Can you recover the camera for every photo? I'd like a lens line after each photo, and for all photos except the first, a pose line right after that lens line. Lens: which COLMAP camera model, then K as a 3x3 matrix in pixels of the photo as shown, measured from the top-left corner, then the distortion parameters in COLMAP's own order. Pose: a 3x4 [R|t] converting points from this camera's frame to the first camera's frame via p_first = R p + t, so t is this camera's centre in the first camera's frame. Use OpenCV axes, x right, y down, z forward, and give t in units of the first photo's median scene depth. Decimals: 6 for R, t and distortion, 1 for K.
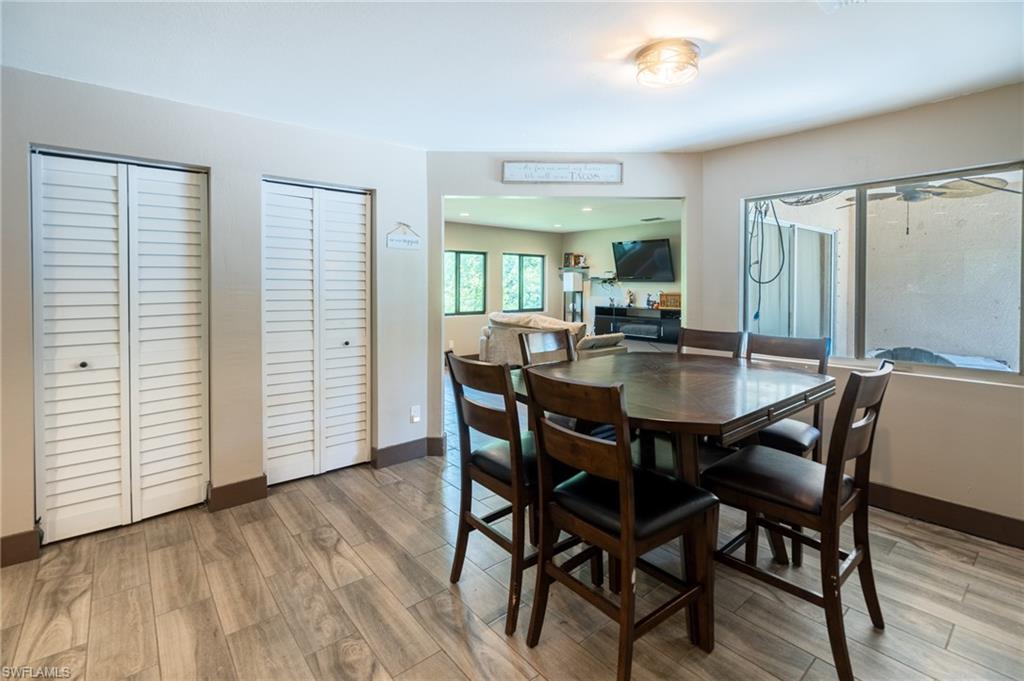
lens RADIAL K [[476.1, 0, 511.9], [0, 476.1, 292.2], [0, 0, 1]] dist [0.002002, -0.000096]
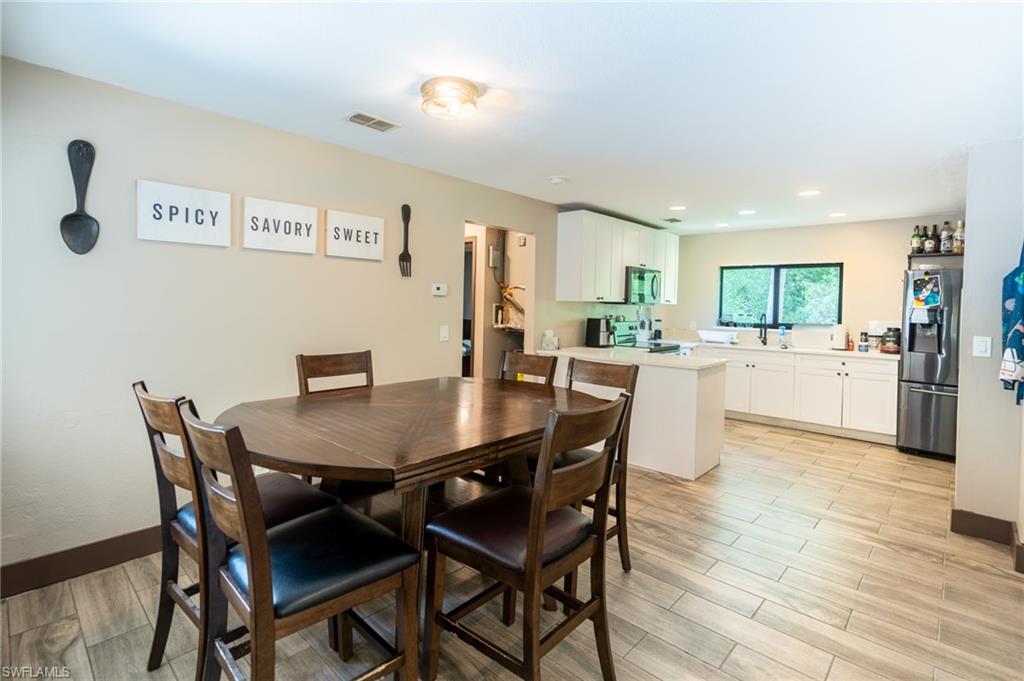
lens RADIAL K [[484.8, 0, 510.2], [0, 484.8, 319.8], [0, 0, 1]] dist [-0.000399, 0.000867]
pose [[-0.991962, -0.017501, -0.125317, 0.086986], [-0.023760, 0.998534, 0.048629, -0.010285], [0.124282, 0.051216, -0.990924, 0.583930]]
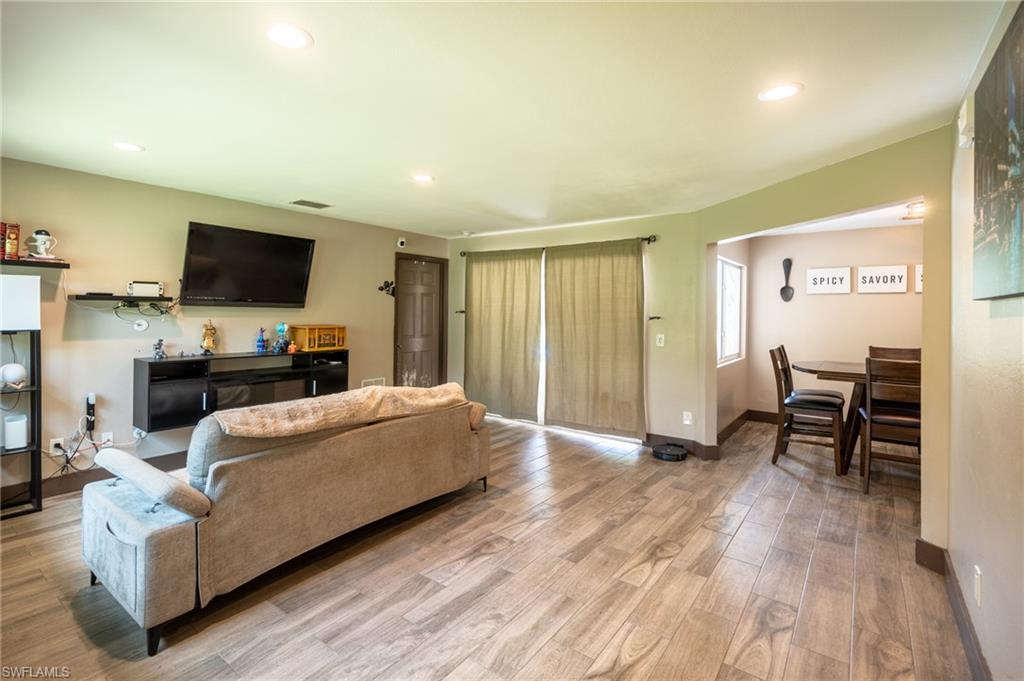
lens RADIAL K [[476.3, 0, 501.4], [0, 476.3, 311.9], [0, 0, 1]] dist [-0.003660, 0.001155]
pose [[-0.212429, -0.004985, 0.977164, -0.340701], [0.003523, 0.999977, 0.005867, -0.018782], [-0.977170, 0.004689, -0.212407, 0.869906]]
